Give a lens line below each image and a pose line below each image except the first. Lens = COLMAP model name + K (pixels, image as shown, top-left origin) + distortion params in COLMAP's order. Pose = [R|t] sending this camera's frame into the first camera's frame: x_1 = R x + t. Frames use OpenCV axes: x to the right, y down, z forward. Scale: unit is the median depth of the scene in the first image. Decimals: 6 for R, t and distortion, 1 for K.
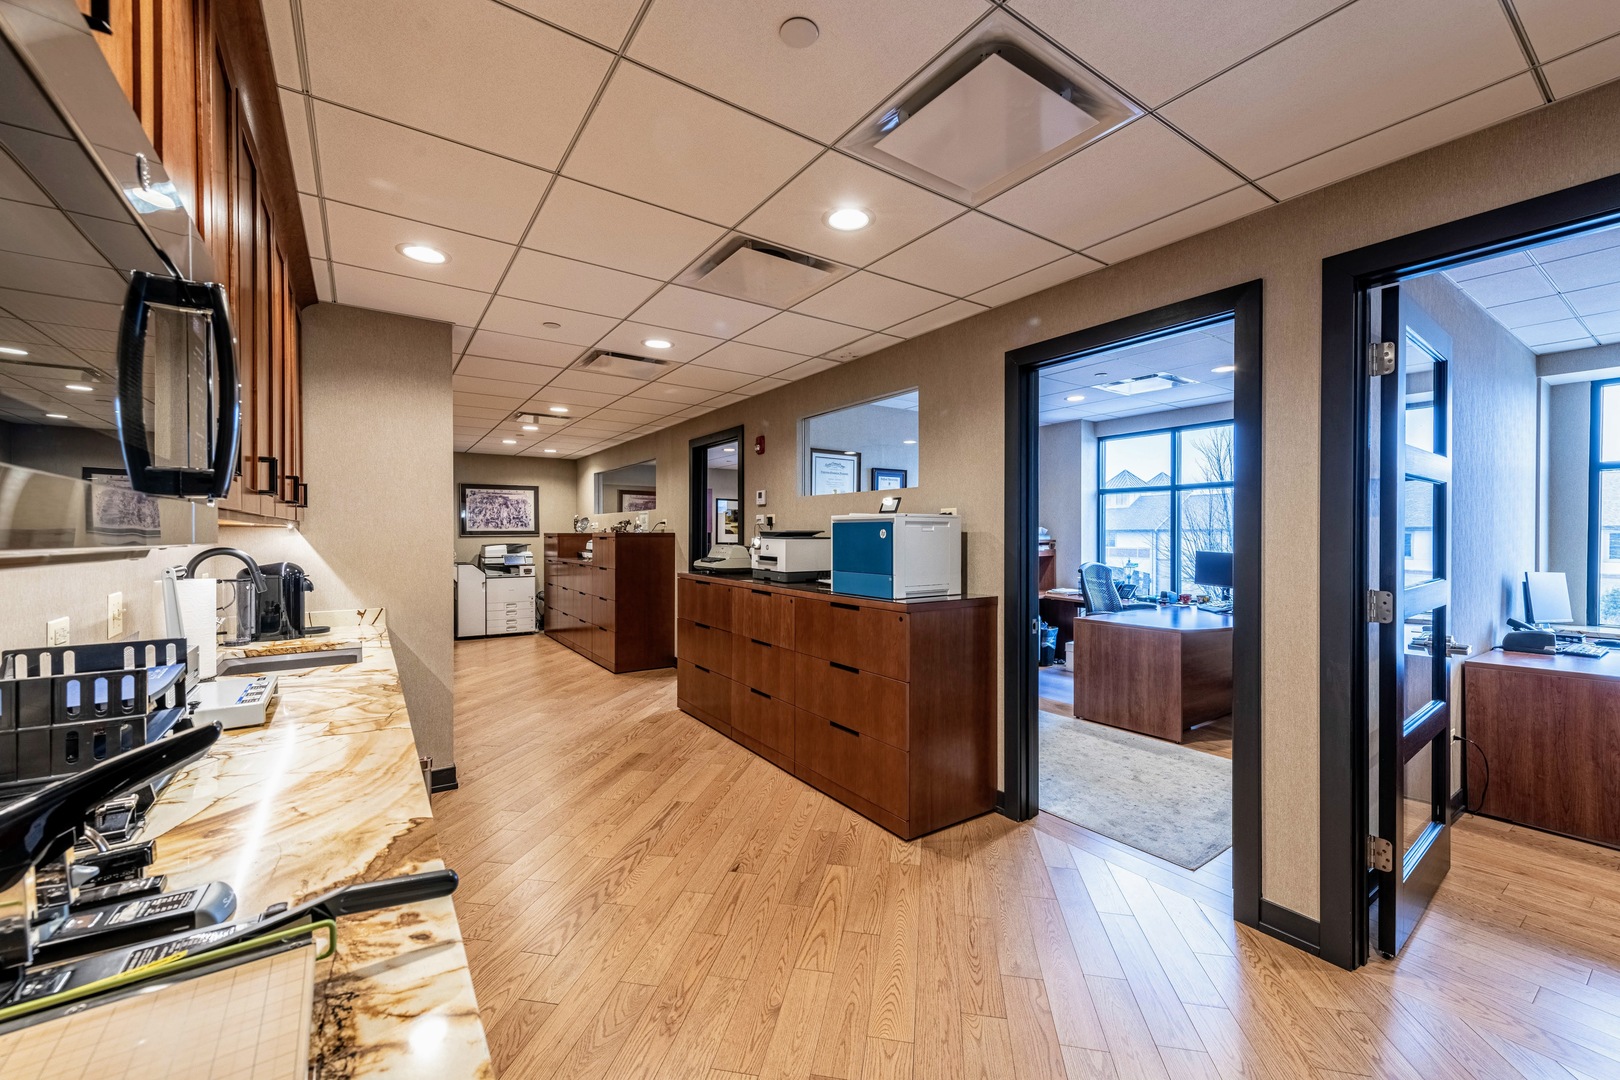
lens RADIAL K [[674.8, 0, 706.5], [0, 674.8, 540.0], [0, 0, 1]] dist [0.002232, 0.000087]
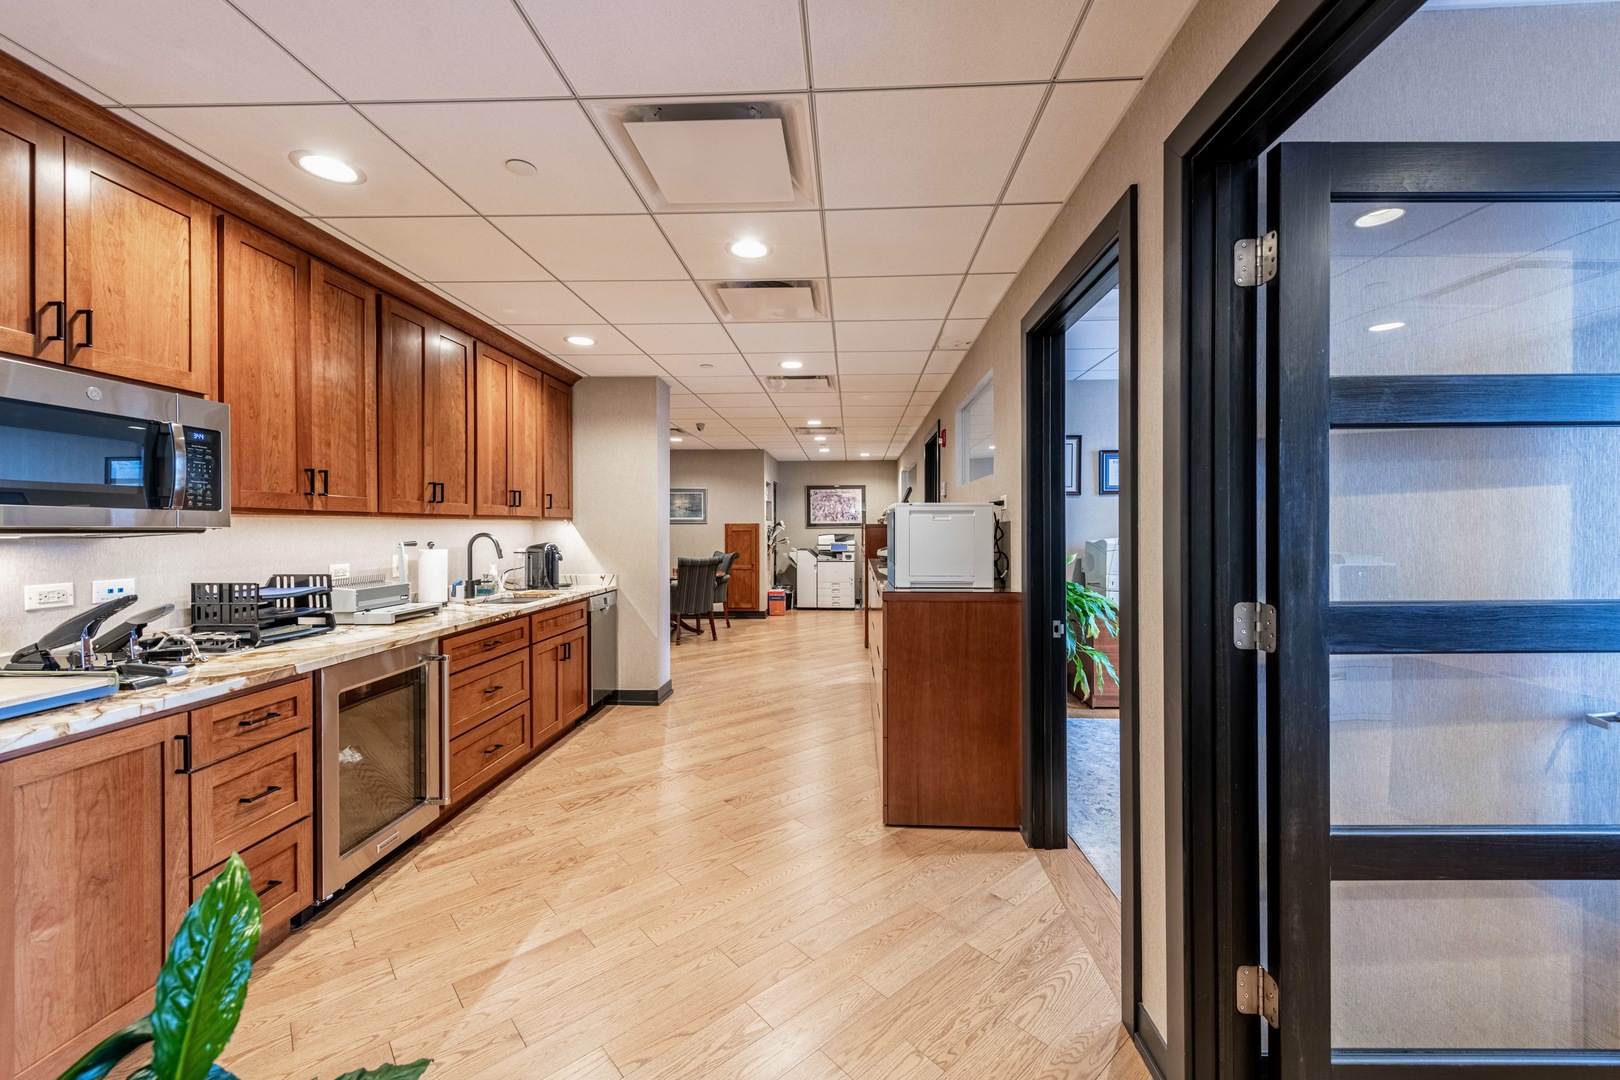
lens RADIAL K [[601.5, 0, 754.5], [0, 601.5, 529.9], [0, 0, 1]] dist [0.005647, -0.004235]
pose [[0.791798, 0.001958, -0.610780, 0.397902], [-0.003855, 0.999991, -0.001792, 0.001893], [0.610771, 0.003774, 0.791799, 0.091573]]
